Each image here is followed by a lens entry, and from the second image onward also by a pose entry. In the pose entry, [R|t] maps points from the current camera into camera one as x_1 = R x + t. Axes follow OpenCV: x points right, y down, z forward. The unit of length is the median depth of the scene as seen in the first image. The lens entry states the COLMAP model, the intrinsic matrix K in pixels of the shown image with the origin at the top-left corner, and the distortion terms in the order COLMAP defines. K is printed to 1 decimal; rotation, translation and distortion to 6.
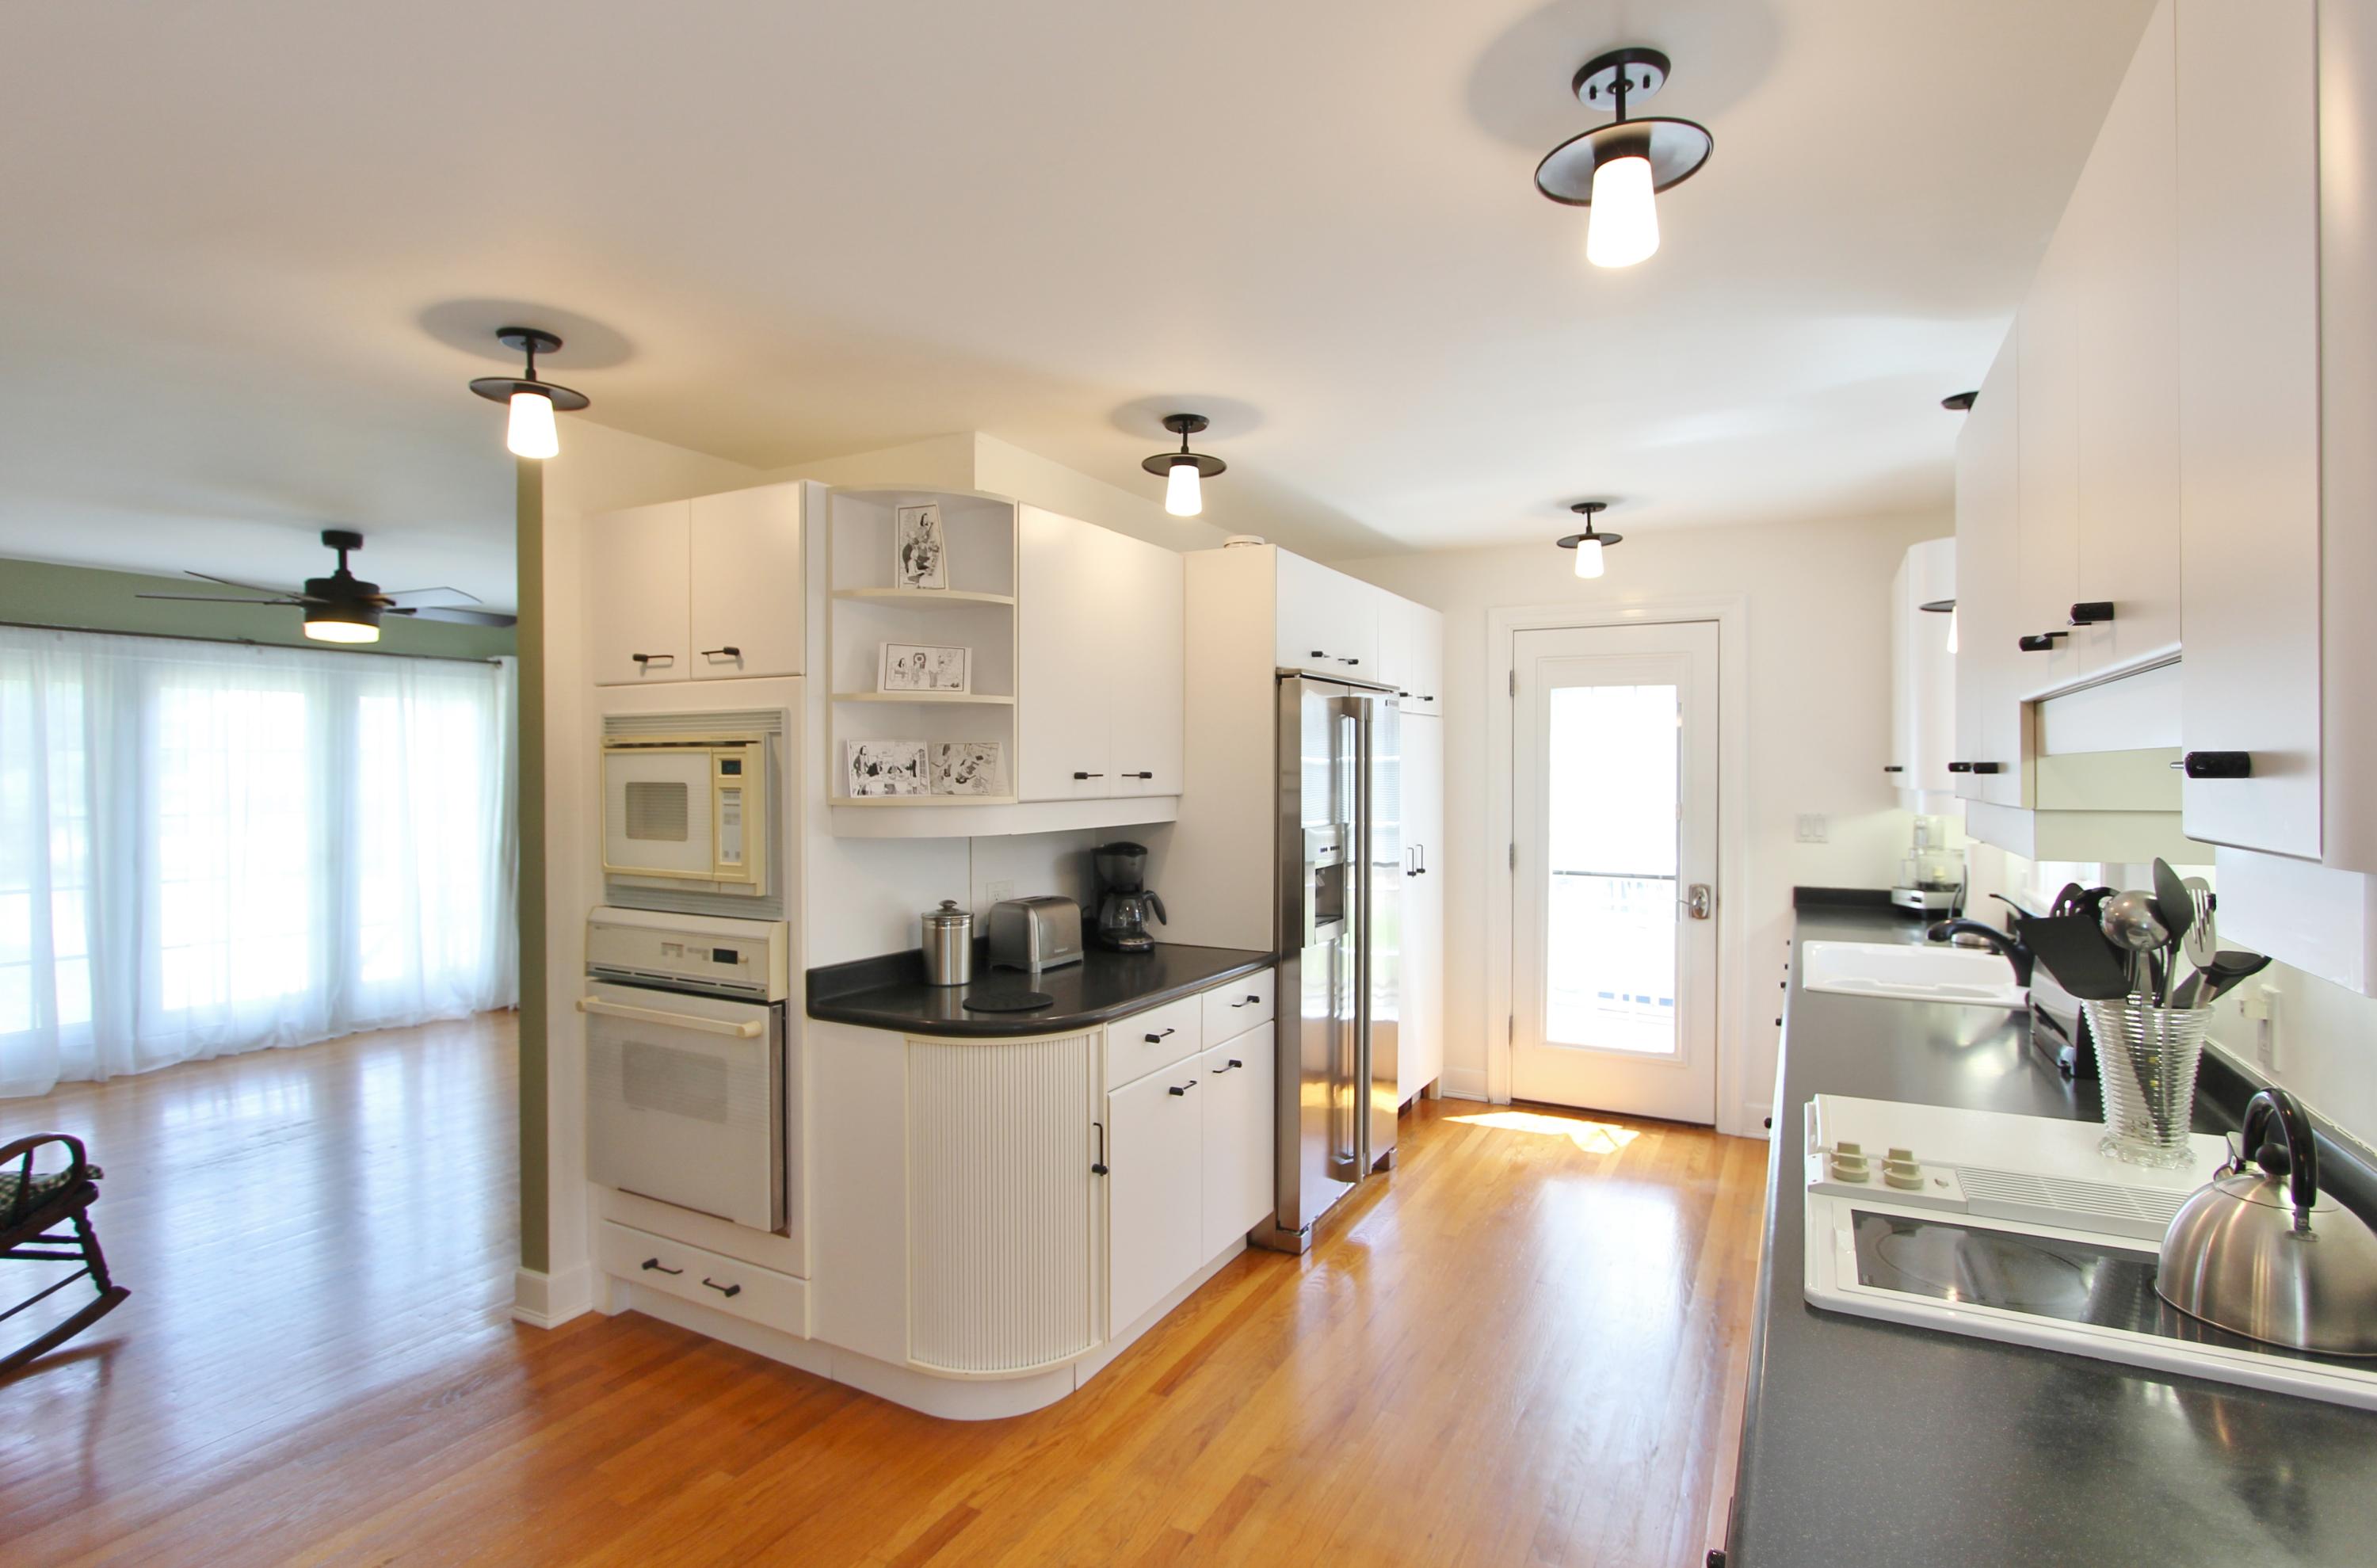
lens RADIAL K [[1122.6, 0, 1188.5], [0, 1122.6, 784.0], [0, 0, 1]] dist [-0.000365, -0.000133]
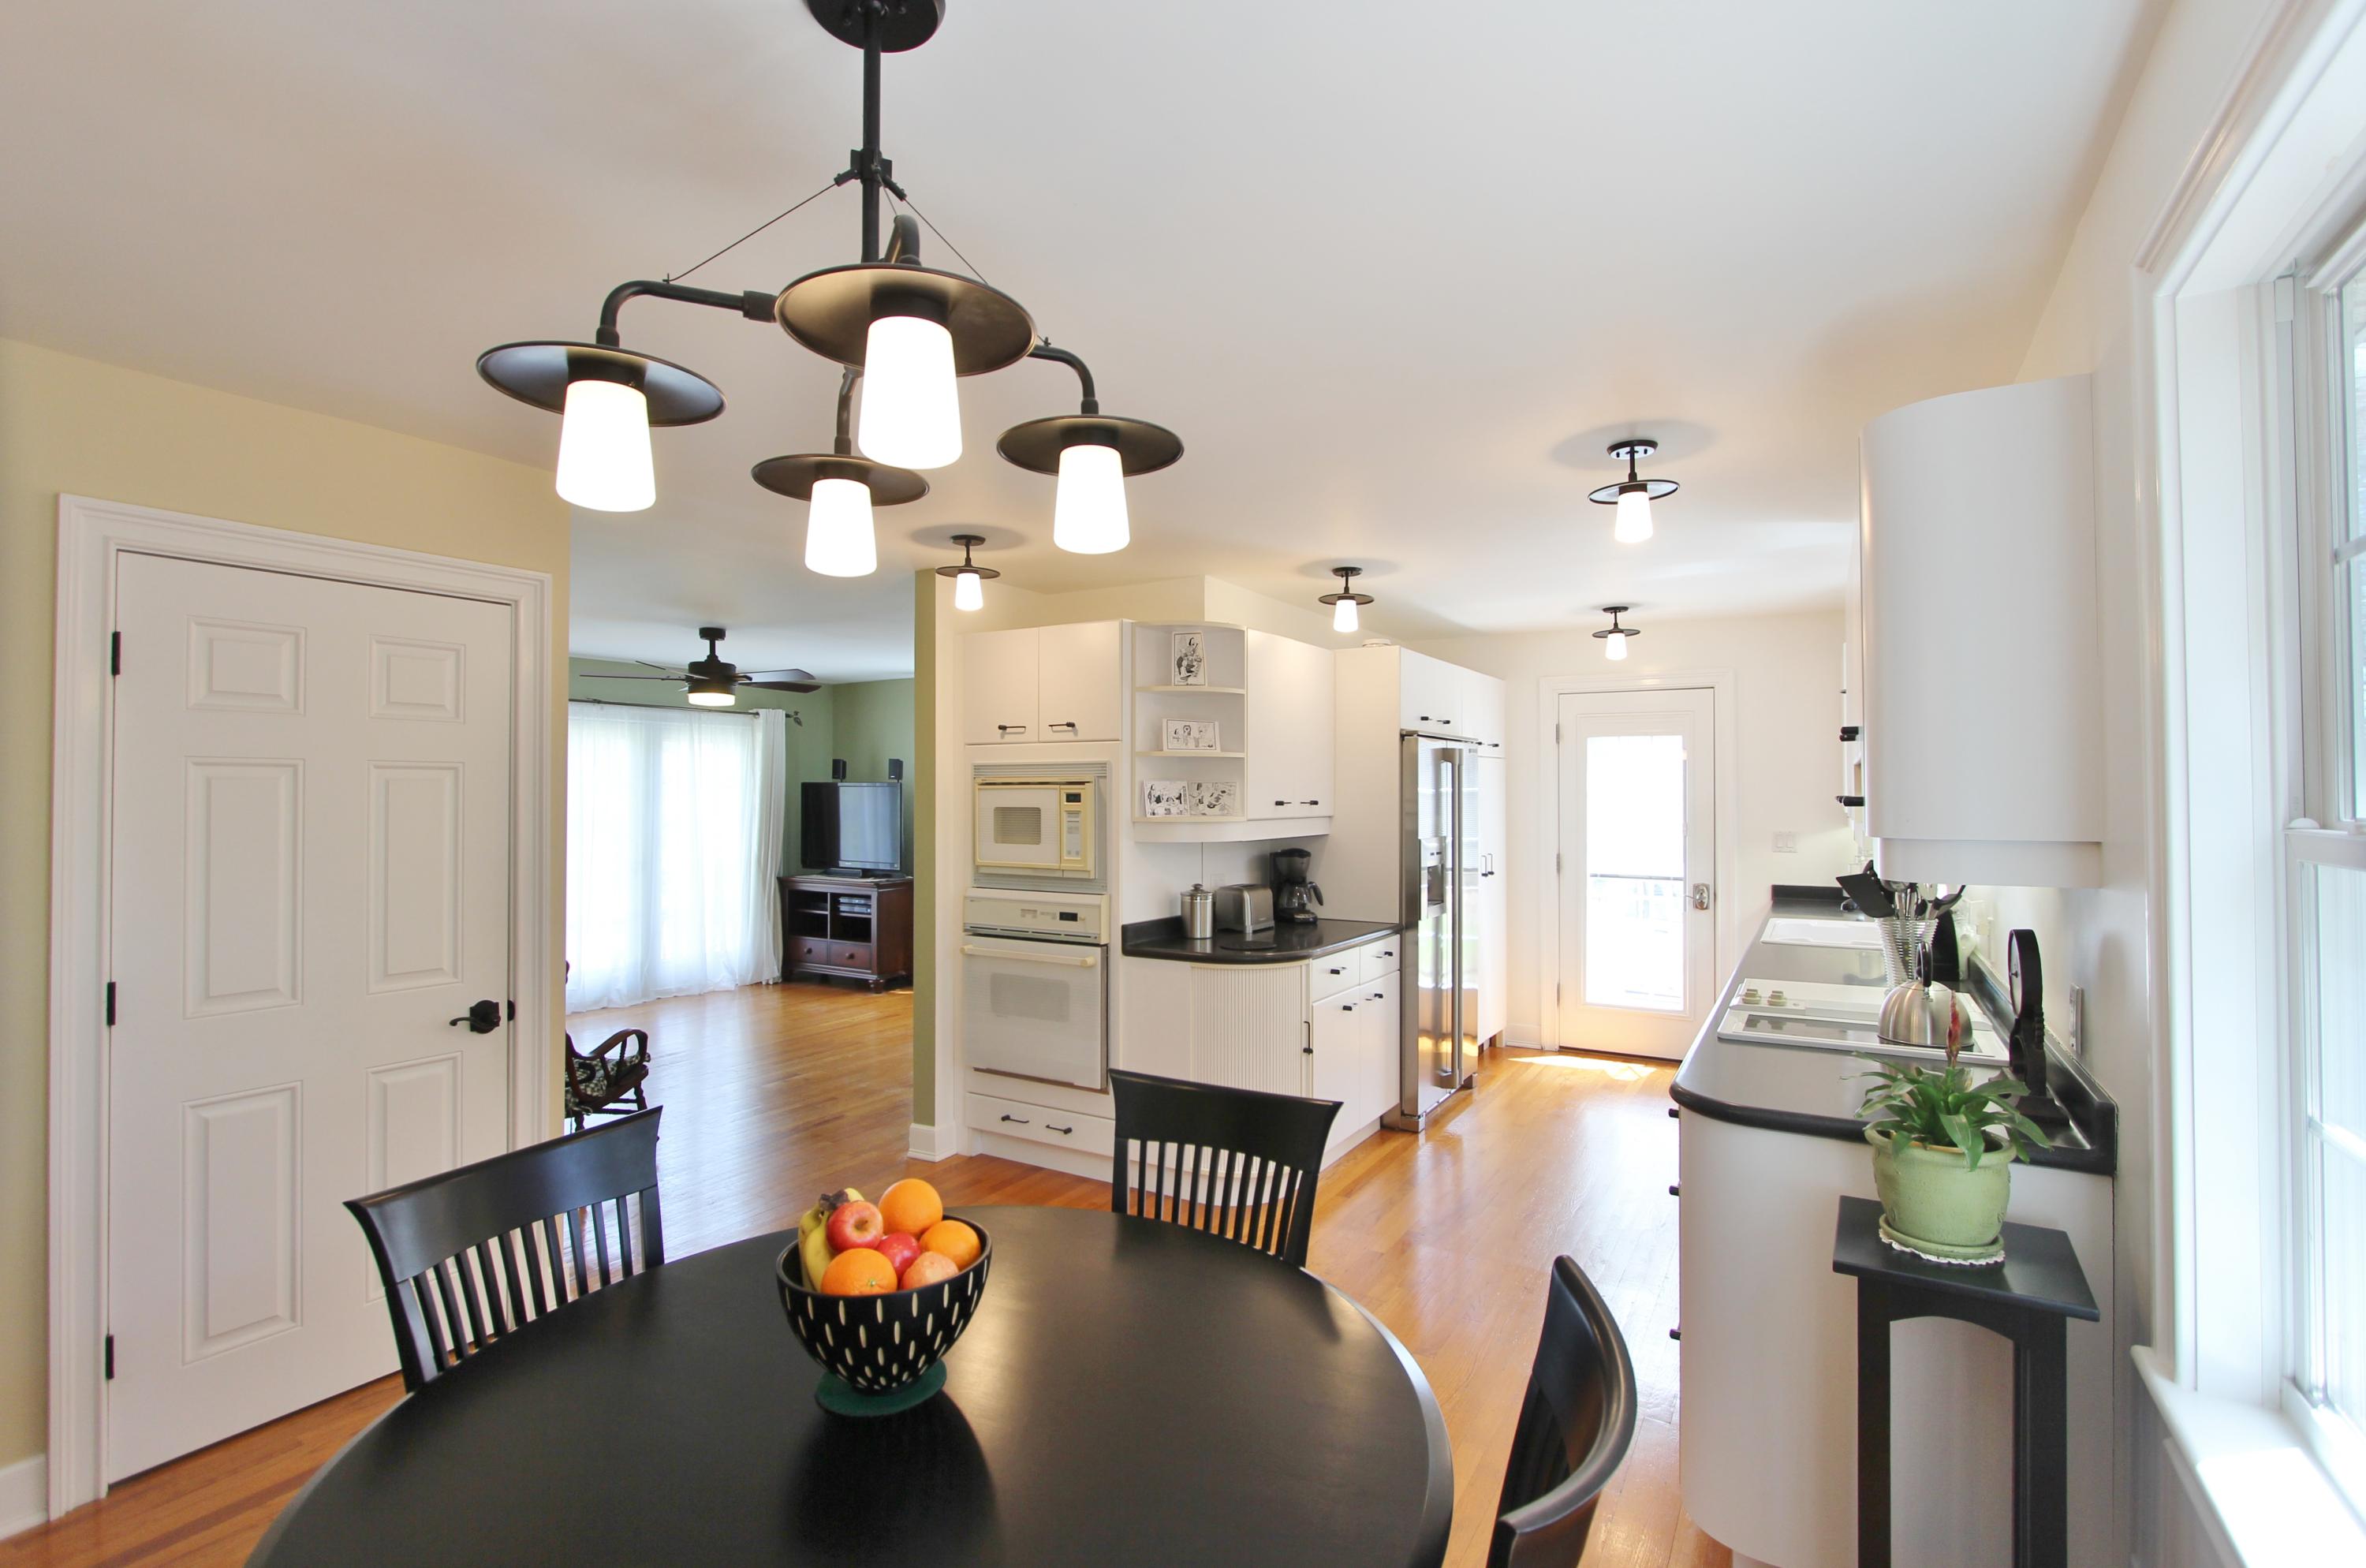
lens RADIAL K [[1079.9, 0, 1183.0], [0, 1079.9, 784.0], [0, 0, 1]] dist [-0.000269, 0.000067]
pose [[0.999287, -0.000072, -0.037756, -0.164297], [-0.000770, 0.999751, -0.022285, -0.000424], [0.037749, 0.022298, 0.999038, -0.450916]]
